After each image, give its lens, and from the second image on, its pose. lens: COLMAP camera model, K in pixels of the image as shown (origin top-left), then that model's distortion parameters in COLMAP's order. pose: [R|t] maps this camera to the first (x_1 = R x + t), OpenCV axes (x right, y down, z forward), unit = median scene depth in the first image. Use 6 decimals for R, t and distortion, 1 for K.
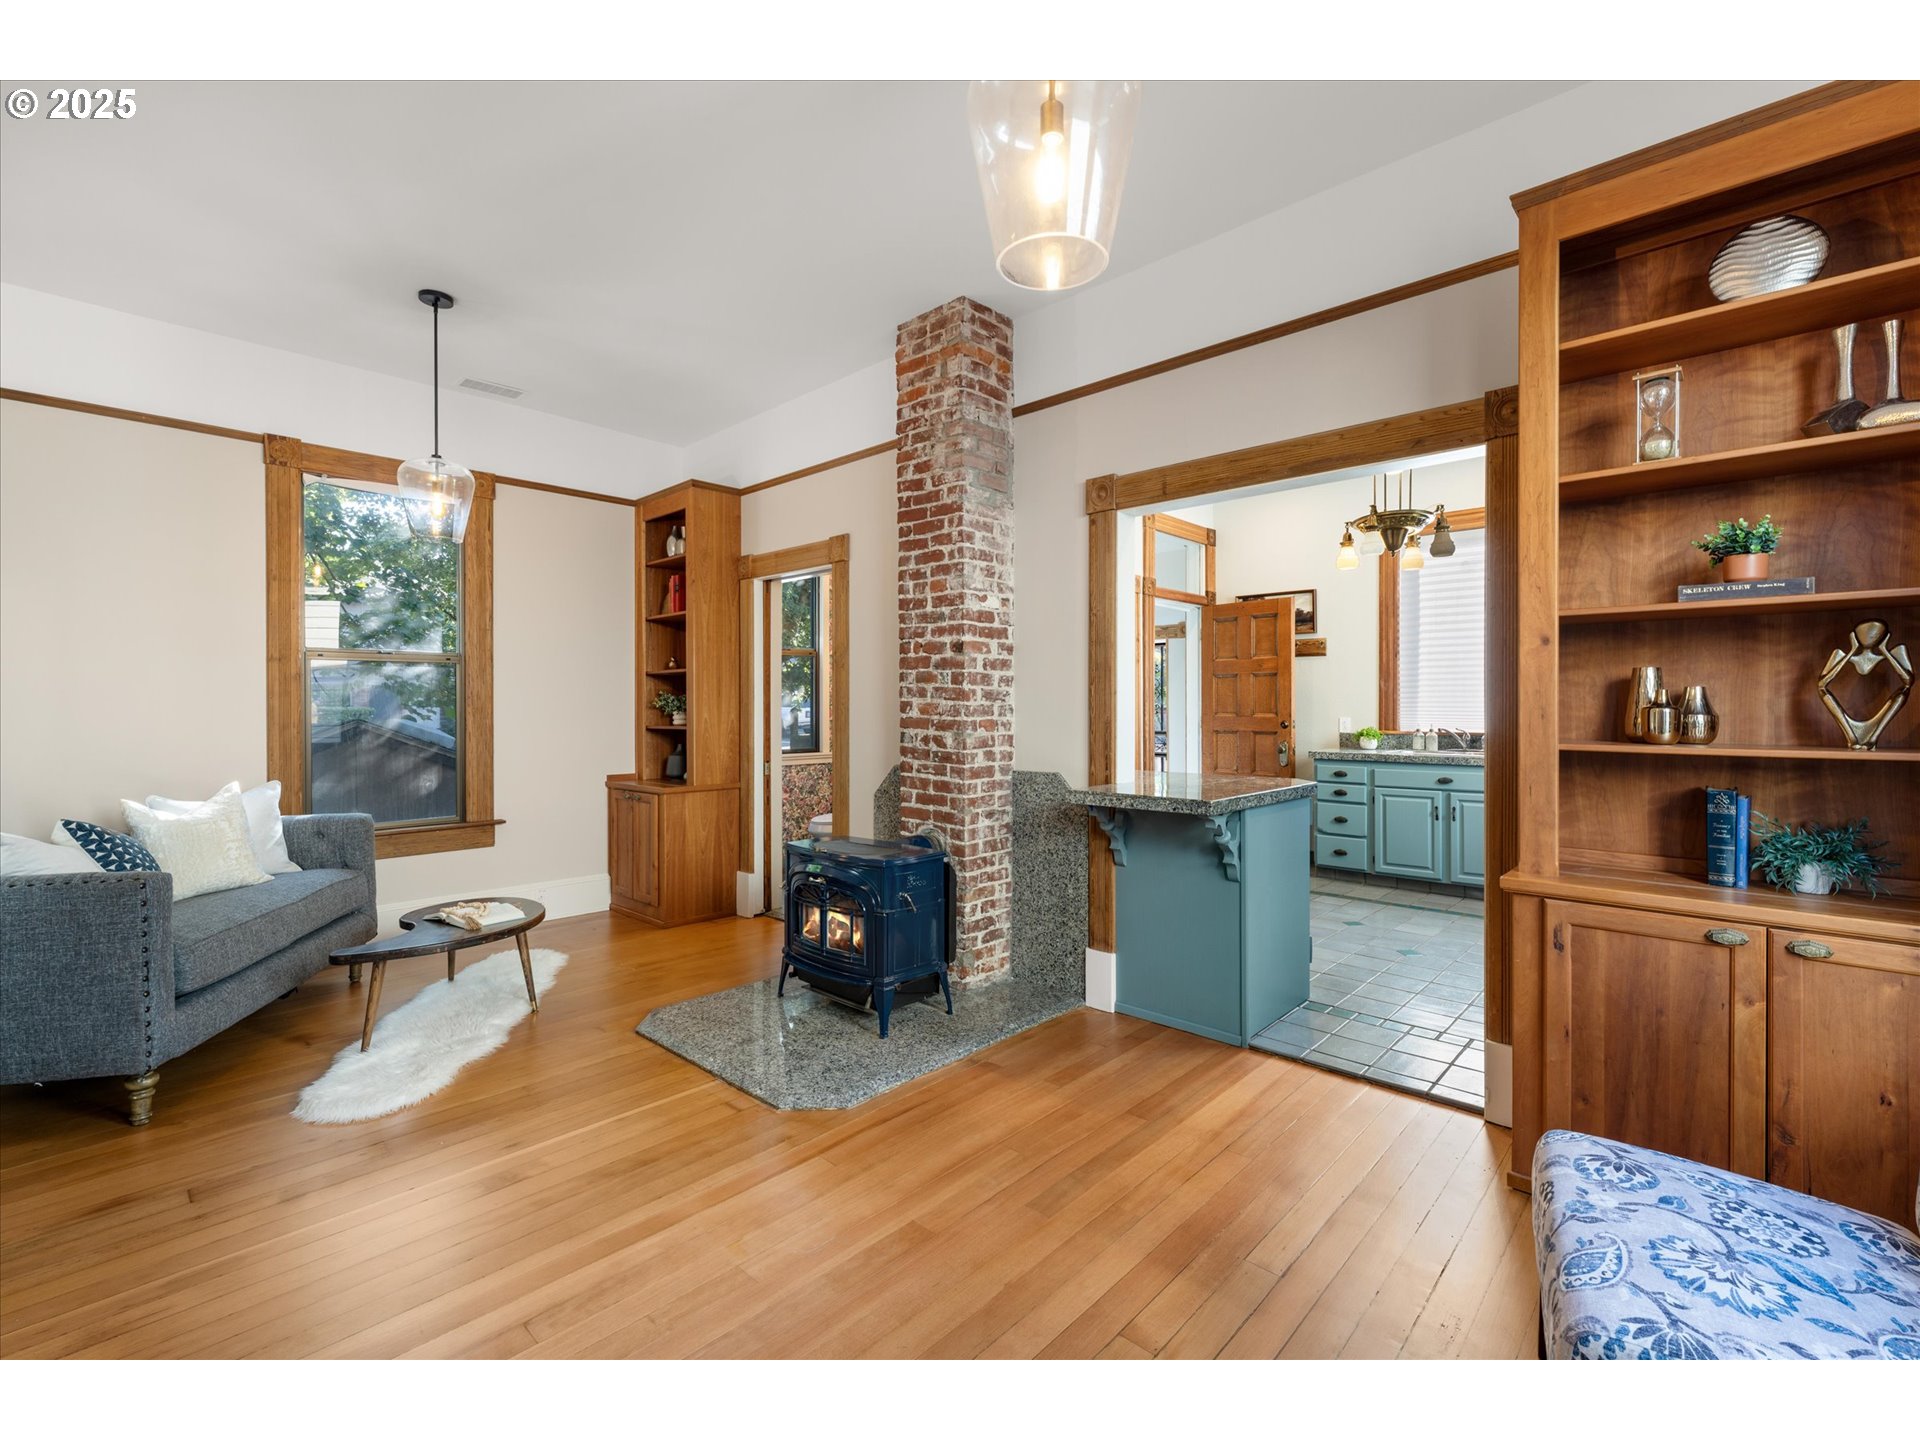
lens RADIAL K [[861.3, 0, 943.4], [0, 861.3, 708.0], [0, 0, 1]] dist [-0.003008, 0.000329]
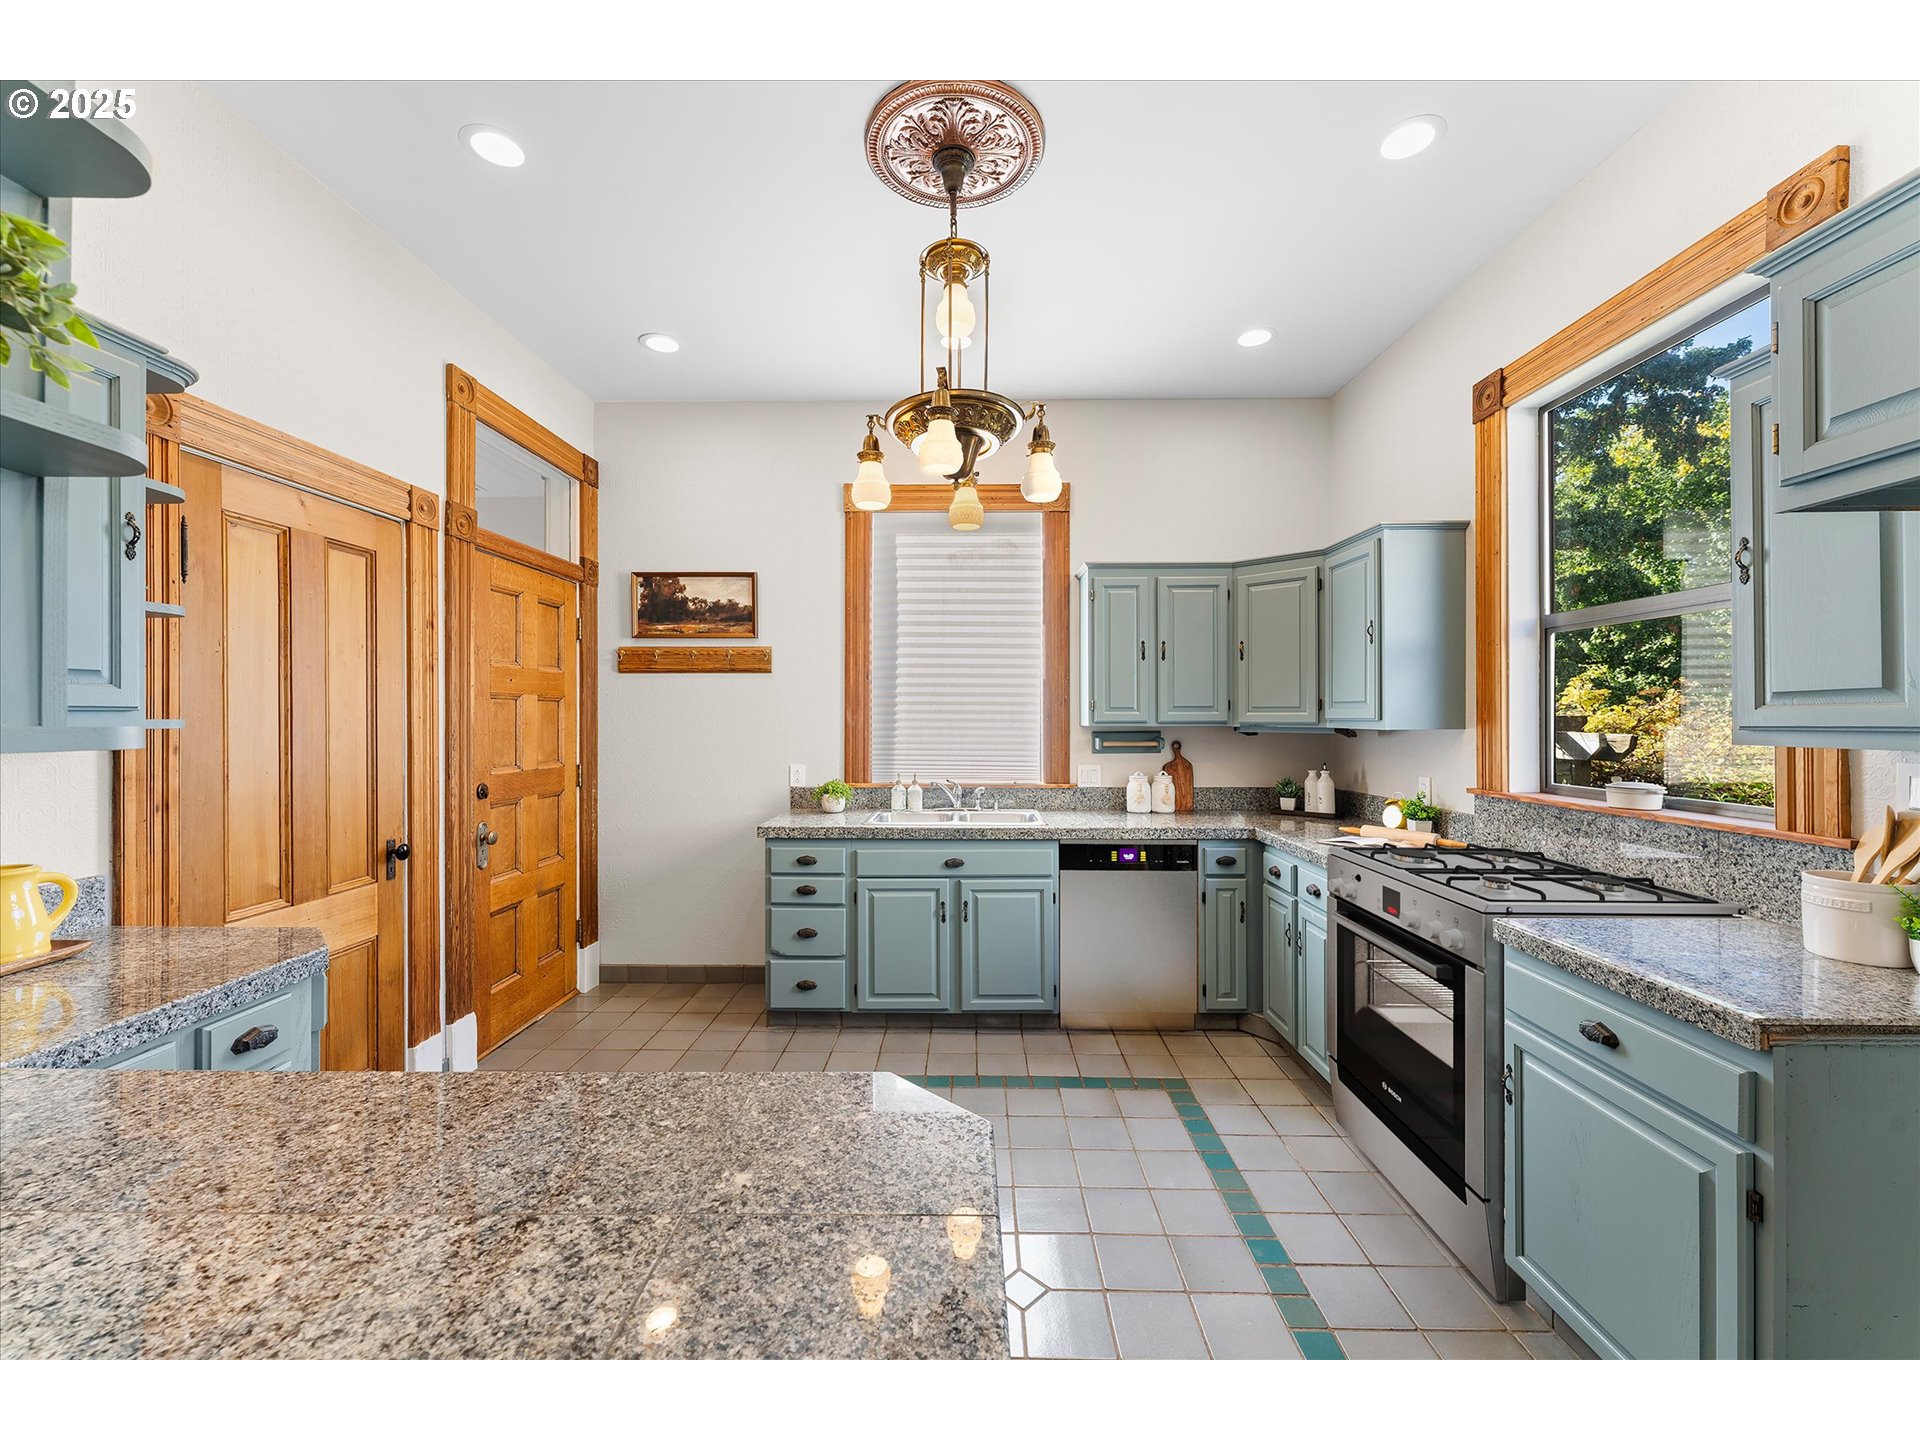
lens RADIAL K [[774.1, 0, 966.5], [0, 774.1, 715.3], [0, 0, 1]] dist [0.001856, -0.000802]
pose [[0.728869, 0.004660, 0.684637, 0.154460], [-0.000689, 0.999981, -0.006073, -0.026176], [-0.684653, 0.003955, 0.728859, 0.495623]]
